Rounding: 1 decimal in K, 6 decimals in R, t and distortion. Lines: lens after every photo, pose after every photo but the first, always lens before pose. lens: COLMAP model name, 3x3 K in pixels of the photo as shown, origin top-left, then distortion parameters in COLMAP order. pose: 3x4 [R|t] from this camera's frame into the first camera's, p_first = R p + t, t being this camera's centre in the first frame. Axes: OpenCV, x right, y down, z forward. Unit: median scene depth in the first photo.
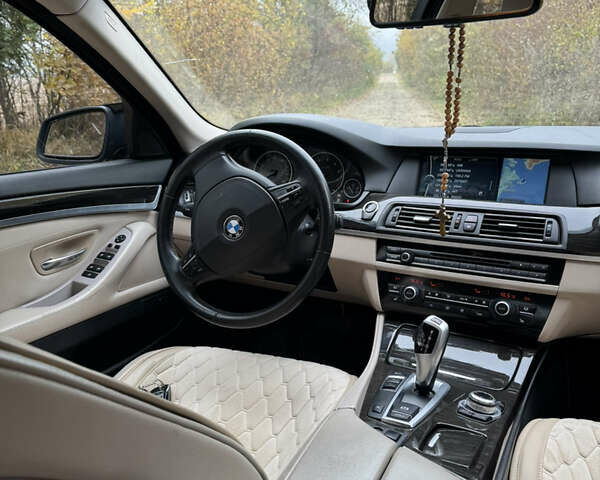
lens RADIAL K [[544.6, 0, 310.7], [0, 544.6, 243.1], [0, 0, 1]] dist [0.076409, -0.135552]
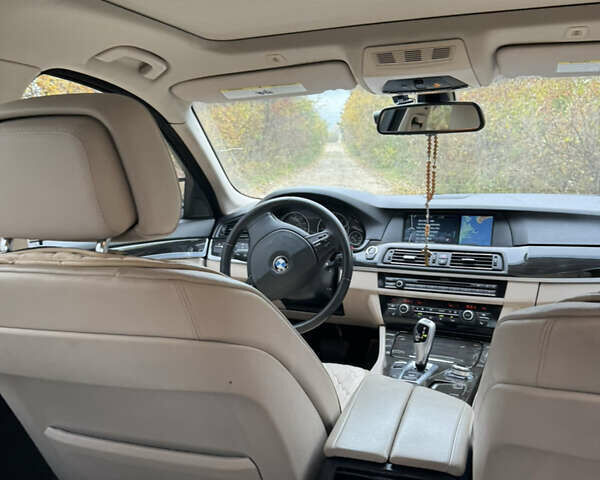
lens RADIAL K [[544.6, 0, 300.9], [0, 544.6, 243.3], [0, 0, 1]] dist [0.076409, -0.135552]
pose [[0.997142, -0.010966, 0.074753, -0.191925], [0.019653, 0.992998, -0.116481, 0.082133], [-0.072952, 0.117617, 0.990376, -0.417303]]
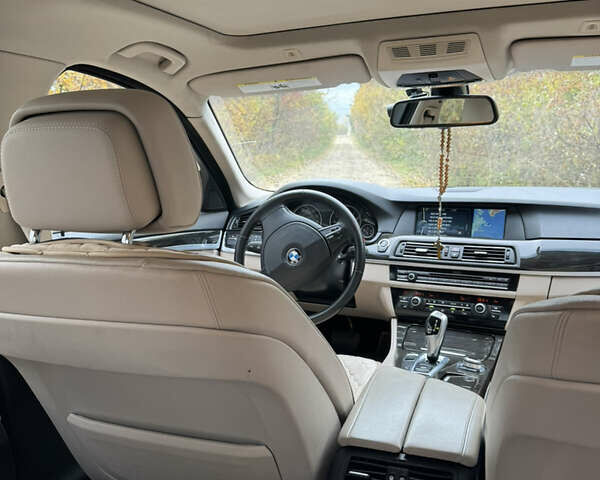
lens RADIAL K [[544.6, 0, 299.2], [0, 544.6, 238.5], [0, 0, 1]] dist [0.076409, -0.135552]
pose [[0.998411, -0.006257, 0.056009, -0.203798], [0.012480, 0.993691, -0.111454, 0.083128], [-0.054958, 0.111976, 0.992190, -0.429544]]
